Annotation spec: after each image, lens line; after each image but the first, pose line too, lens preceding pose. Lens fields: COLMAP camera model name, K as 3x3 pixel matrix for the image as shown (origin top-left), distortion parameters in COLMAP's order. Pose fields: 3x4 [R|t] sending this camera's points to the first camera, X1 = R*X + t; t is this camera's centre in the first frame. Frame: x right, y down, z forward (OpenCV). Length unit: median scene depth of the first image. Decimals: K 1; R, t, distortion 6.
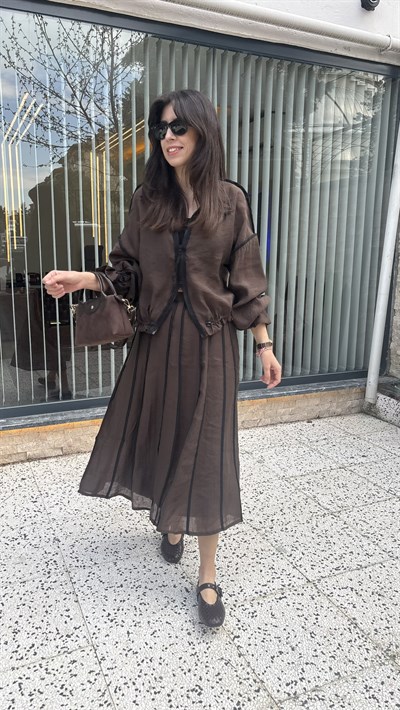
lens RADIAL K [[539.2, 0, 200.1], [0, 539.2, 355.7], [0, 0, 1]] dist [0.026676, -0.022525]
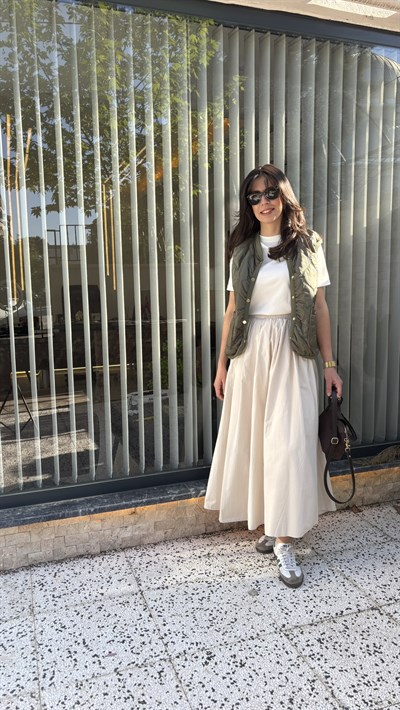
lens RADIAL K [[539.2, 0, 199.8], [0, 539.2, 354.5], [0, 0, 1]] dist [0.026676, -0.022525]
pose [[0.996010, -0.015897, -0.087812, 0.115775], [0.010036, 0.997717, -0.066787, -0.062946], [0.088673, 0.065640, 0.993896, 0.311080]]
